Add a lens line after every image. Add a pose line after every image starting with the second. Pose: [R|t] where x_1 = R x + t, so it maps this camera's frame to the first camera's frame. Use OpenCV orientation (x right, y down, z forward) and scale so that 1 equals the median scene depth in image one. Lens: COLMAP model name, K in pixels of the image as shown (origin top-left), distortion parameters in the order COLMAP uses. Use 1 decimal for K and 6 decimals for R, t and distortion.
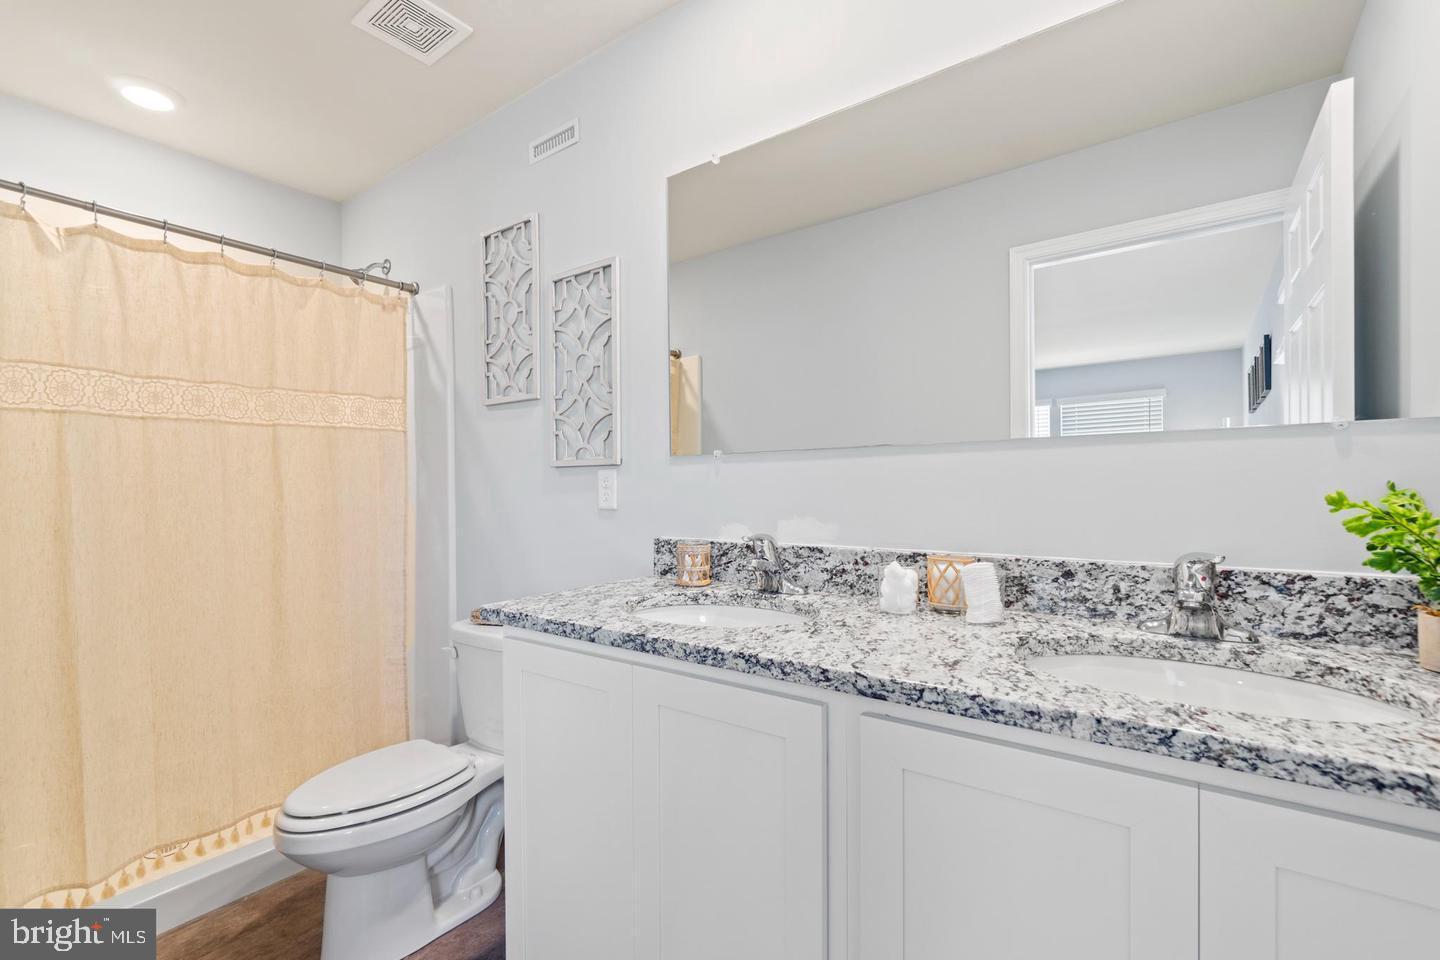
lens RADIAL K [[617.9, 0, 715.8], [0, 617.9, 486.8], [0, 0, 1]] dist [-0.003607, -0.000094]
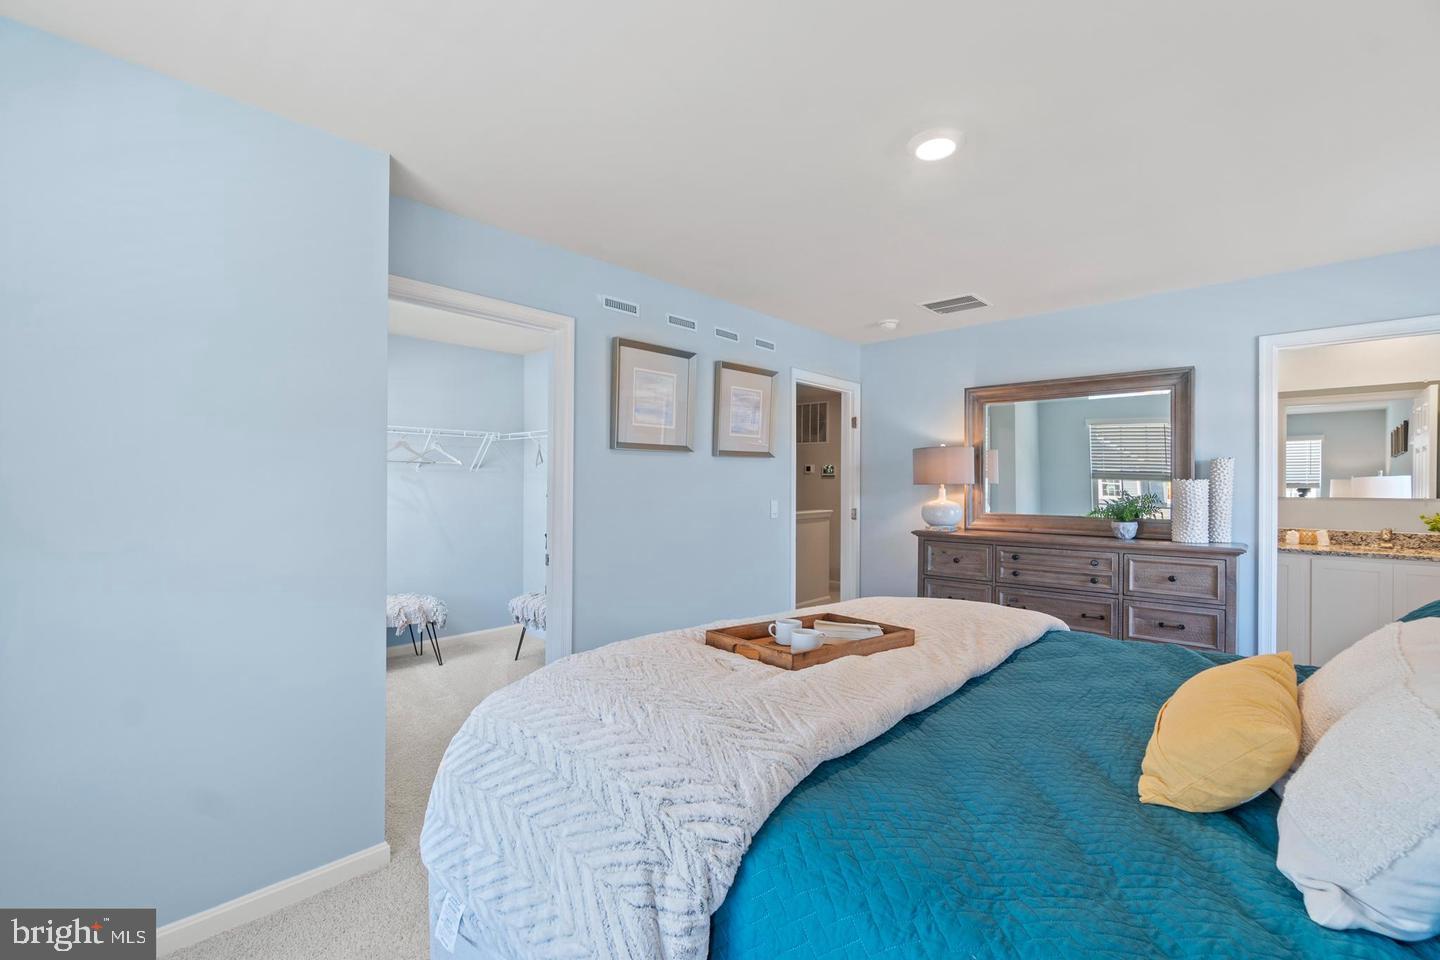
lens RADIAL K [[617.9, 0, 715.8], [0, 617.9, 486.8], [0, 0, 1]] dist [-0.003607, -0.000094]
pose [[0.993998, 0.017328, -0.108017, -3.367441], [-0.016905, 0.999845, 0.004832, -0.121584], [0.108084, -0.002977, 0.994137, -3.714772]]
